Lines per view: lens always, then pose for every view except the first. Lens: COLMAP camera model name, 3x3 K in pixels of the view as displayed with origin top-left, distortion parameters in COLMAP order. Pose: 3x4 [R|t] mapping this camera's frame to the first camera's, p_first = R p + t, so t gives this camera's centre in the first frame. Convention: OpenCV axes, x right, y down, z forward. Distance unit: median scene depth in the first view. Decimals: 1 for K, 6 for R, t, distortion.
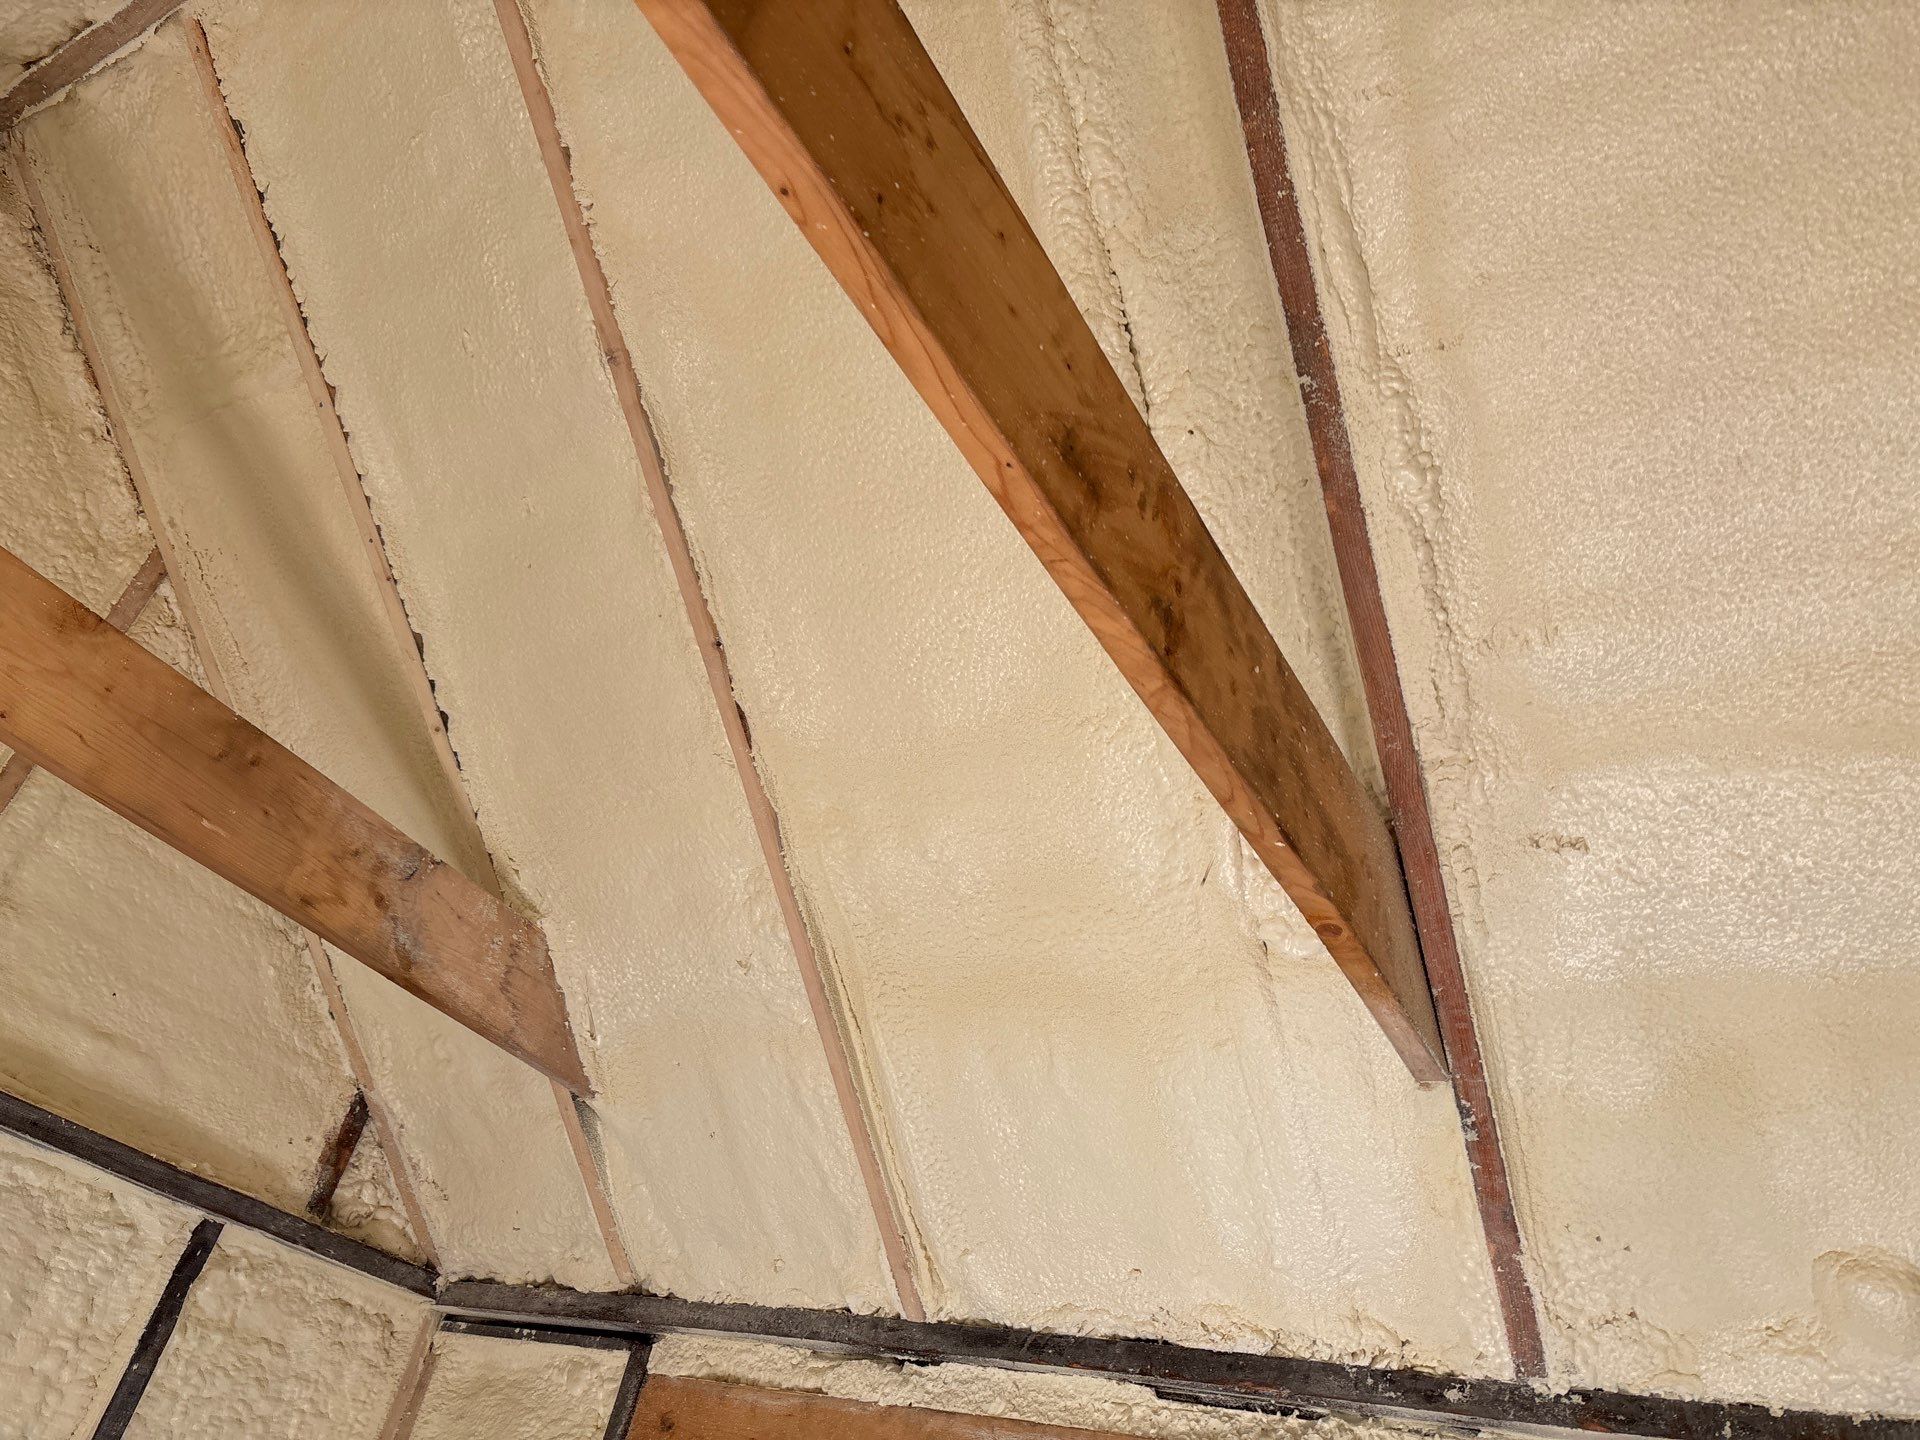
lens RADIAL K [[1453.1, 0, 968.7], [0, 1453.1, 728.4], [0, 0, 1]] dist [0.035260, -0.043505]
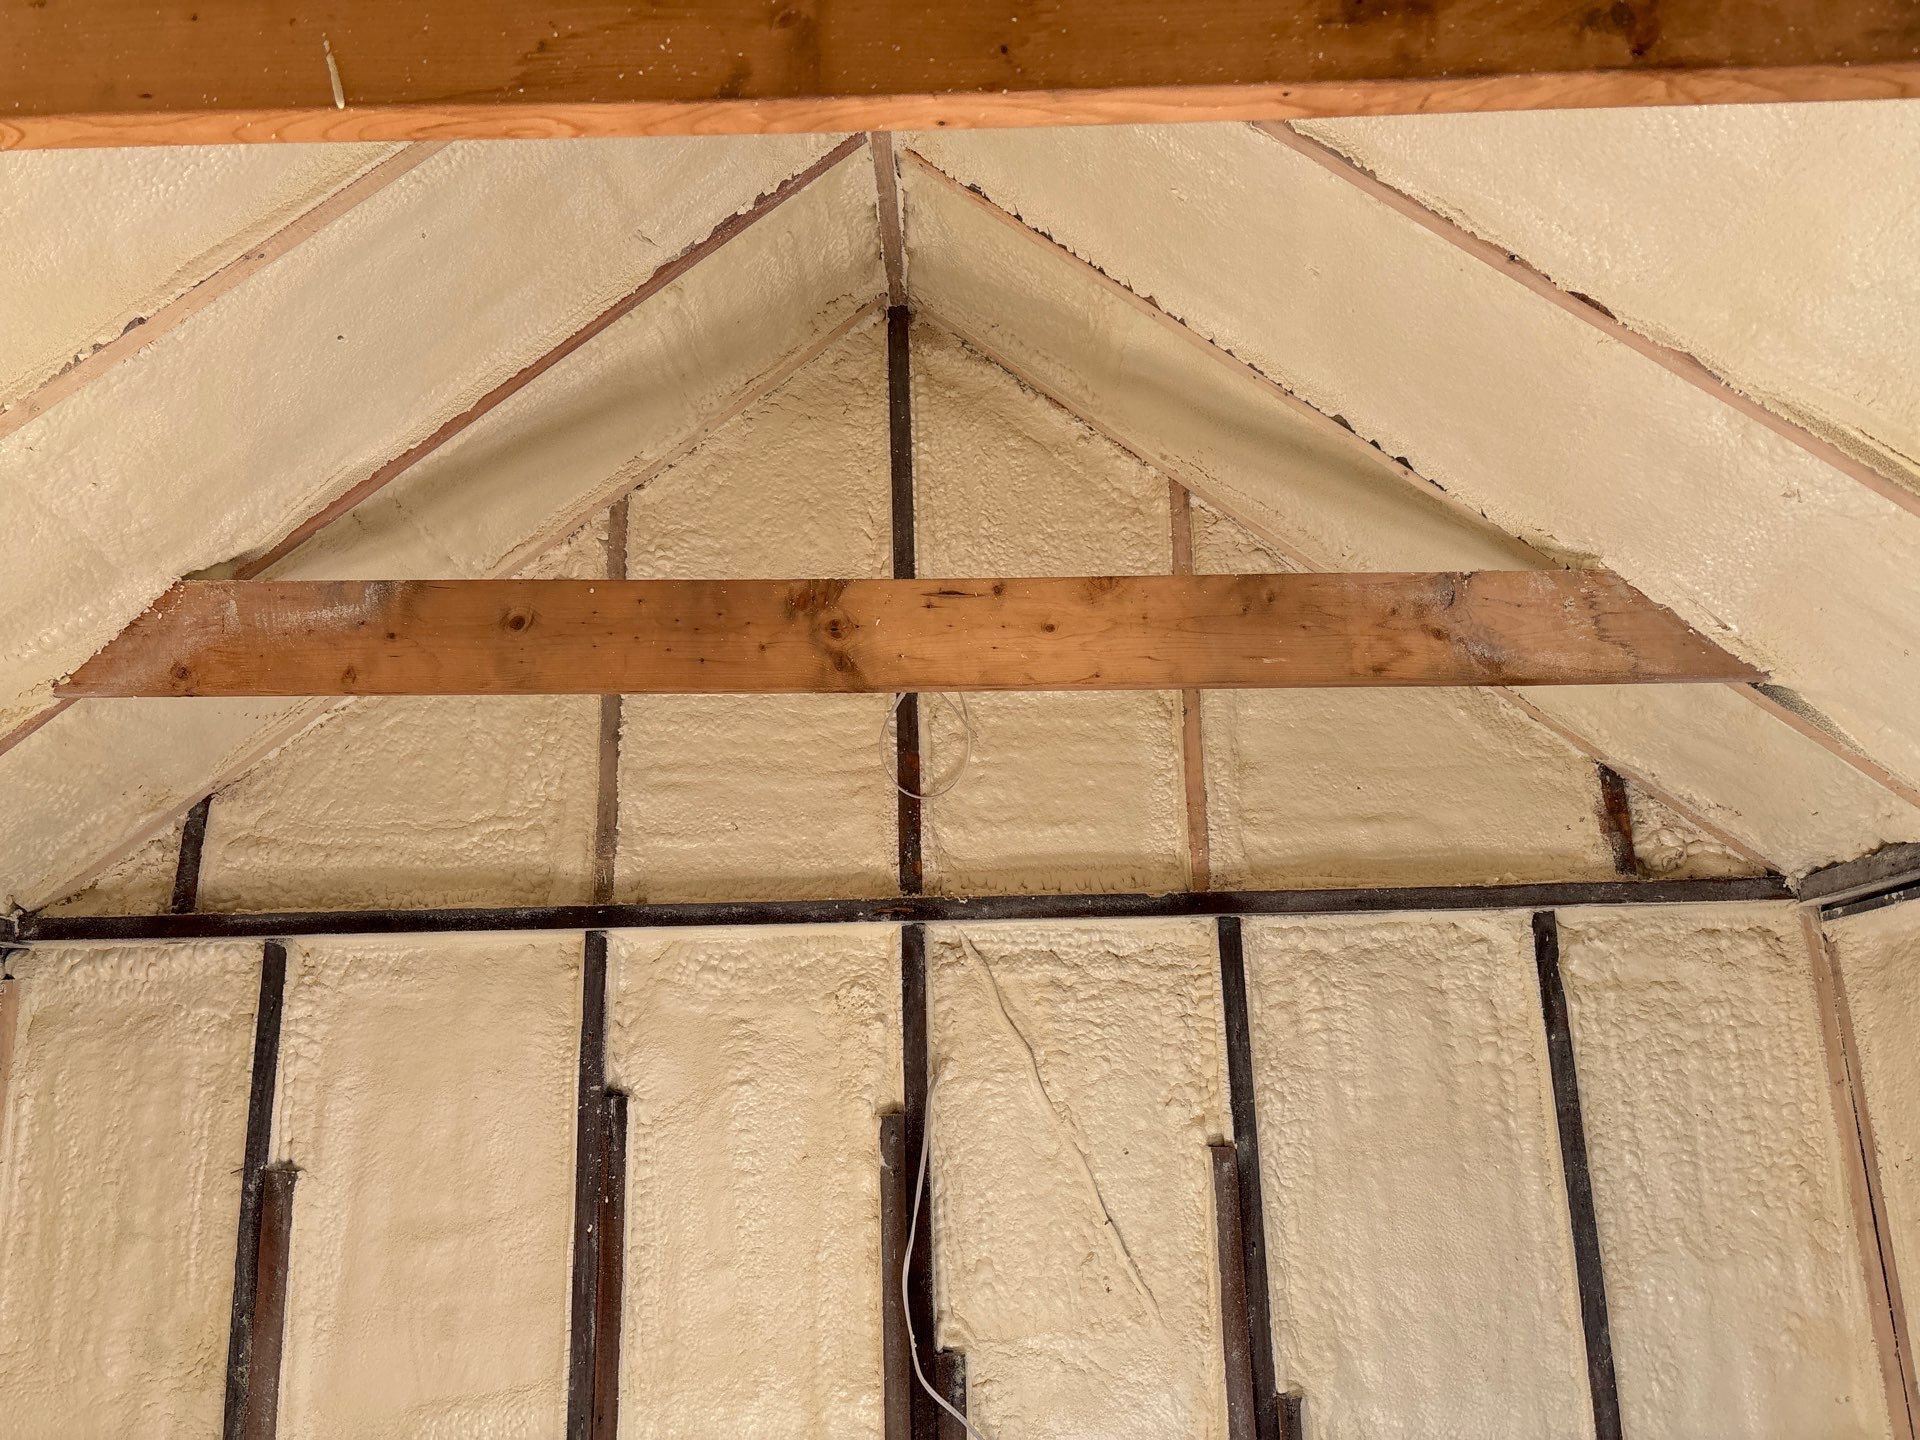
lens RADIAL K [[1442.4, 0, 946.5], [0, 1442.4, 720.4], [0, 0, 1]] dist [0.032143, -0.034383]
pose [[0.475296, -0.435656, -0.764393, 0.215890], [0.581433, 0.807580, -0.098738, 0.057003], [0.660325, -0.397514, 0.637145, 0.020437]]
